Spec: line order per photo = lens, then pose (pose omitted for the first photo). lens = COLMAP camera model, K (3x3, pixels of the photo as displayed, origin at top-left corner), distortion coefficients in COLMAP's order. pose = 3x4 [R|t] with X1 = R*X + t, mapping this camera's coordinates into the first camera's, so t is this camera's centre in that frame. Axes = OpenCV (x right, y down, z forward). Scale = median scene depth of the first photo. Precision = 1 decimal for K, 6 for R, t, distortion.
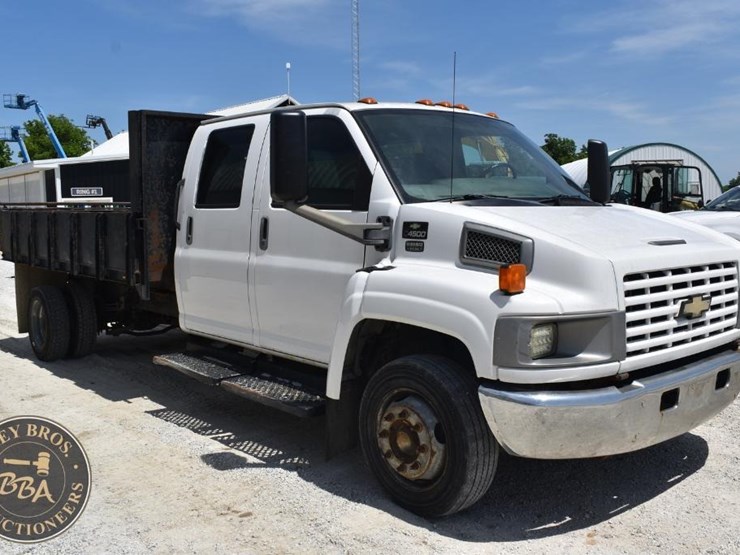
lens RADIAL K [[797.4, 0, 369.9], [0, 797.4, 287.6], [0, 0, 1]] dist [-0.086889, 0.013871]
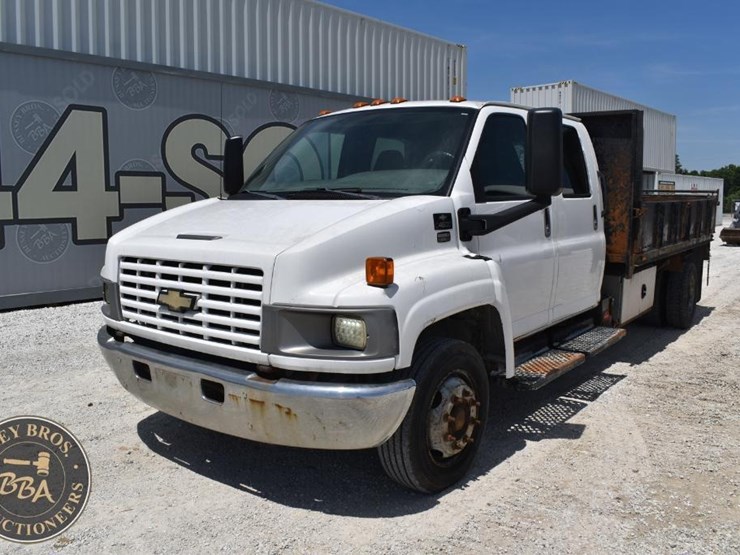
lens RADIAL K [[649.9, 0, 370.0], [0, 649.9, 277.5], [0, 0, 1]] dist [-0.098238, 0.010481]
pose [[0.156754, 0.128005, -0.979307, 1.210665], [-0.094165, 0.988985, 0.114197, -0.118886], [0.983139, 0.074315, 0.167081, 1.054201]]
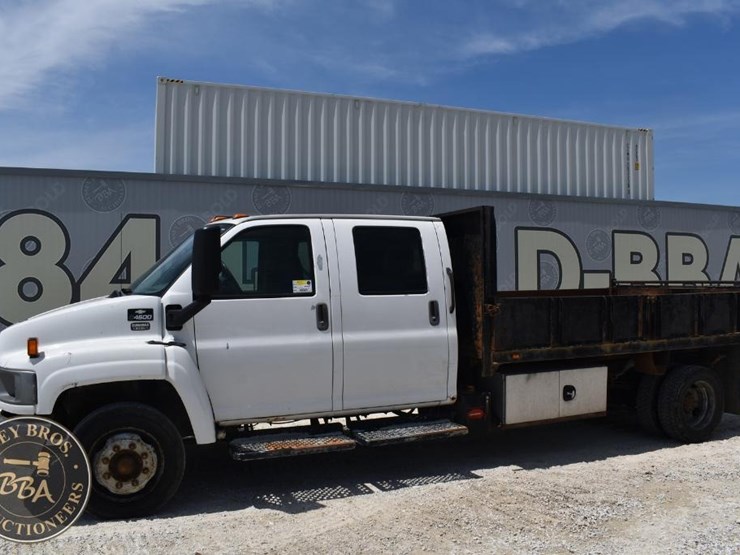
lens RADIAL K [[644.9, 0, 370.0], [0, 644.9, 277.5], [0, 0, 1]] dist [-0.101073, 0.016471]
pose [[-0.334937, -0.004023, -0.942232, 1.298174], [-0.084266, 0.996112, 0.025701, -0.229229], [0.938465, 0.088006, -0.333974, 2.012171]]
